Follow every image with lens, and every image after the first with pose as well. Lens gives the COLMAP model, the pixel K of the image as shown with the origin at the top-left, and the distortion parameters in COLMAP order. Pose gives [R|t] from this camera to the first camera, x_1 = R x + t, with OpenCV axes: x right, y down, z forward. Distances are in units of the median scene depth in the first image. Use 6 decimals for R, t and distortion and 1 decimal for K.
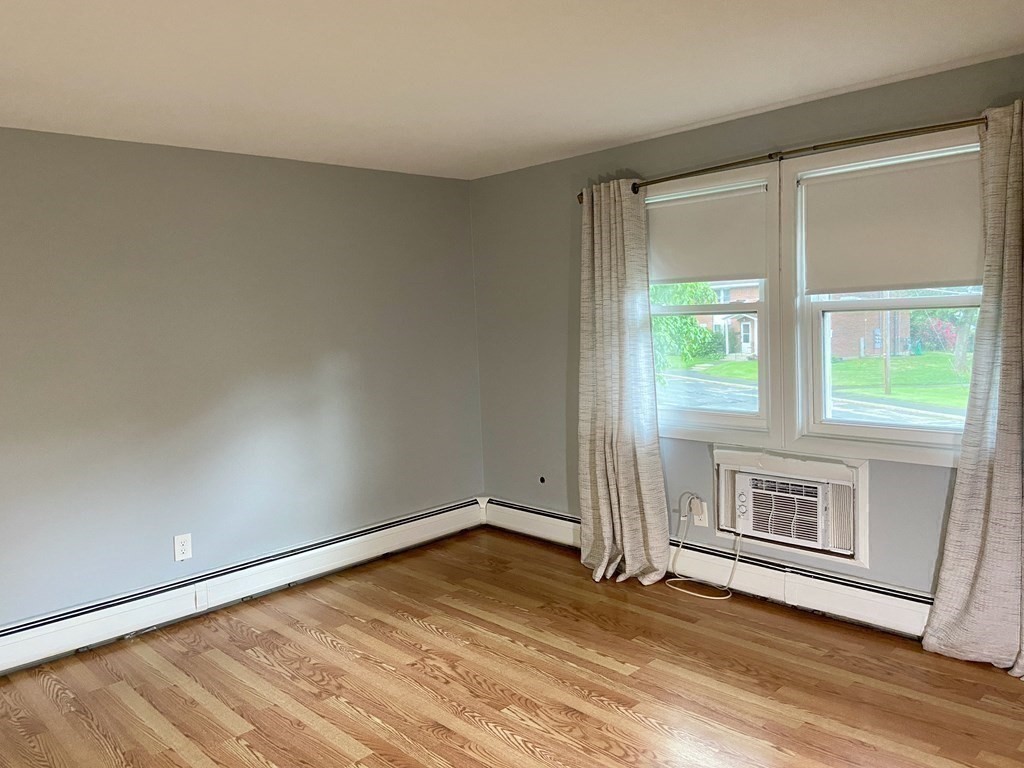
lens RADIAL K [[772.3, 0, 512.7], [0, 772.3, 379.0], [0, 0, 1]] dist [0.080410, -0.093555]
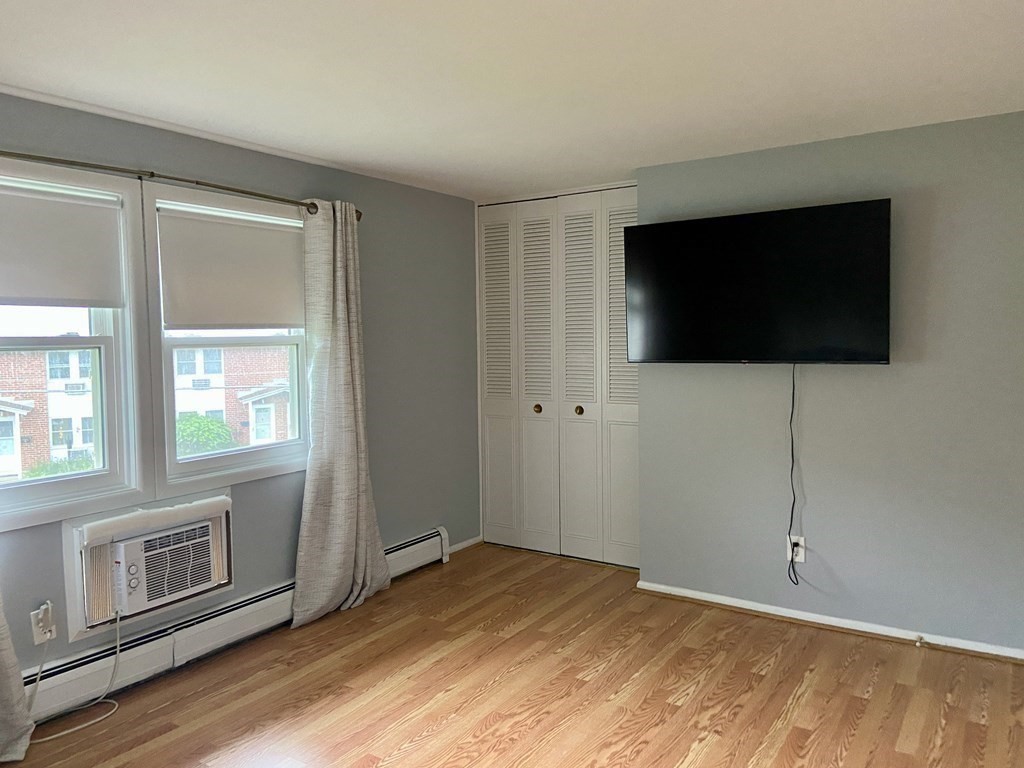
lens RADIAL K [[772.3, 0, 510.6], [0, 772.3, 381.1], [0, 0, 1]] dist [0.080410, -0.093555]
pose [[-0.212939, -0.019836, 0.976864, -0.634631], [0.106871, 0.993322, 0.043466, -0.042499], [-0.971203, 0.113654, -0.209398, 0.797471]]
